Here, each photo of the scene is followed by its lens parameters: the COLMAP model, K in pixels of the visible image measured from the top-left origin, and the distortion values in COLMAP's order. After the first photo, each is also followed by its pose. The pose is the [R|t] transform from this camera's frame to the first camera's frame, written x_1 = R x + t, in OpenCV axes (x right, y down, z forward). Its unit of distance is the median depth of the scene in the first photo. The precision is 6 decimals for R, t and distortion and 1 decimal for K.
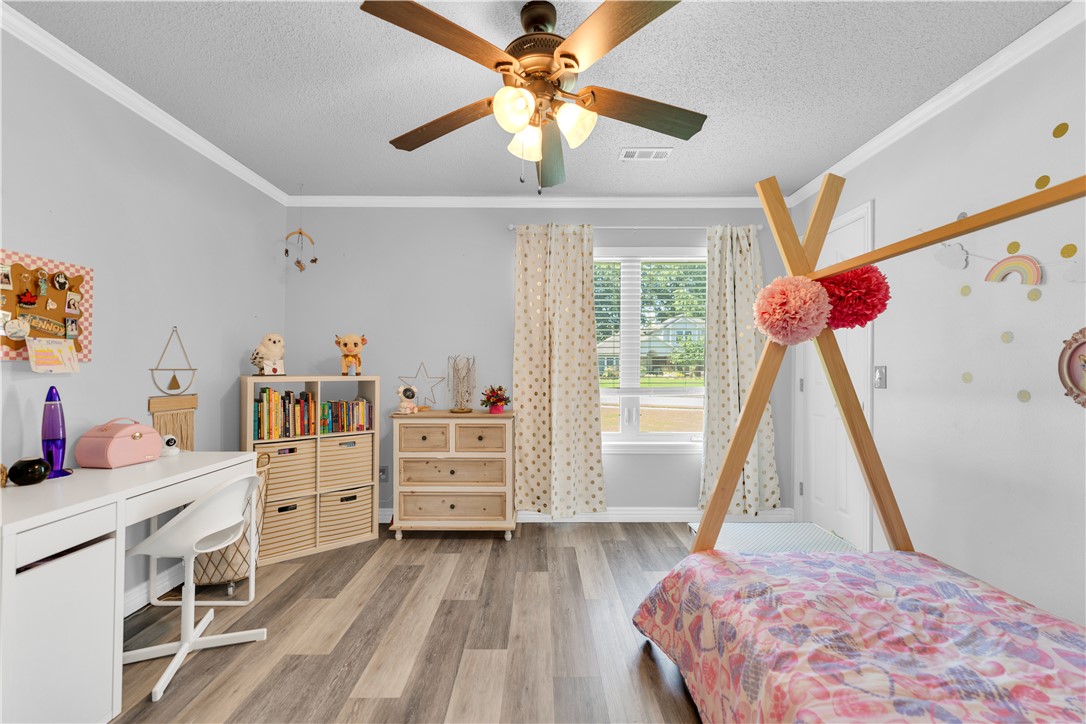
lens RADIAL K [[443.0, 0, 538.9], [0, 443.0, 365.0], [0, 0, 1]] dist [0.001907, 0.000318]
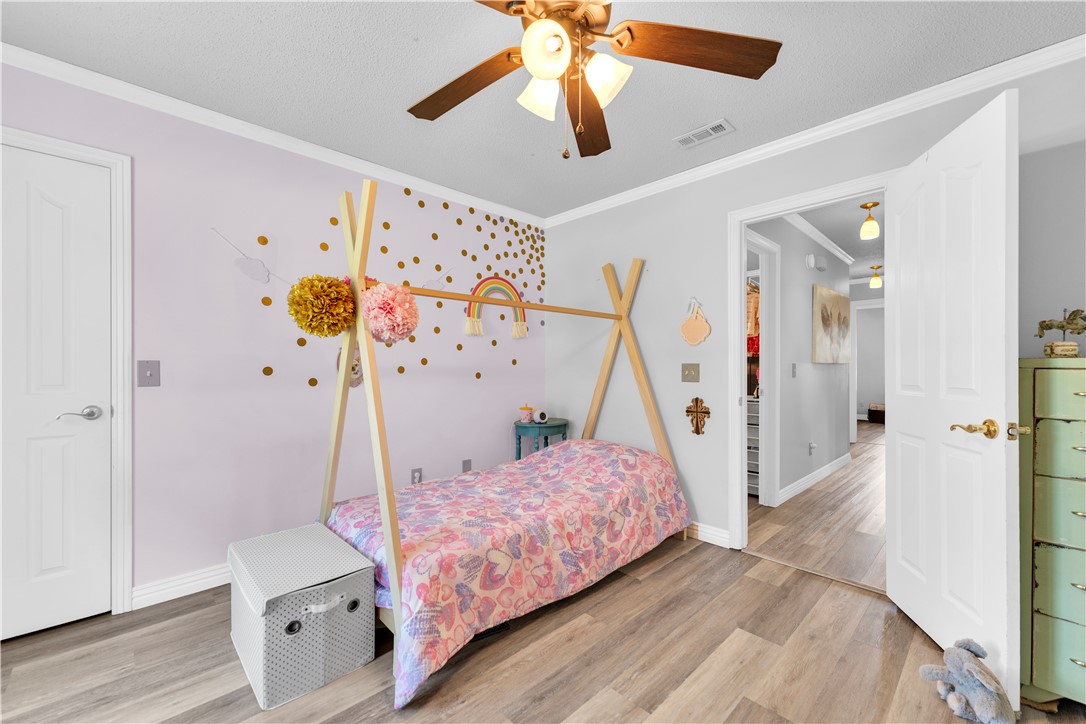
lens RADIAL K [[443.0, 0, 538.2], [0, 443.0, 365.2], [0, 0, 1]] dist [0.001907, 0.000318]
pose [[-0.688319, -0.012431, 0.725302, -0.660407], [-0.018332, 0.999832, -0.000261, -0.001417], [-0.725177, -0.013475, -0.688431, 1.819490]]
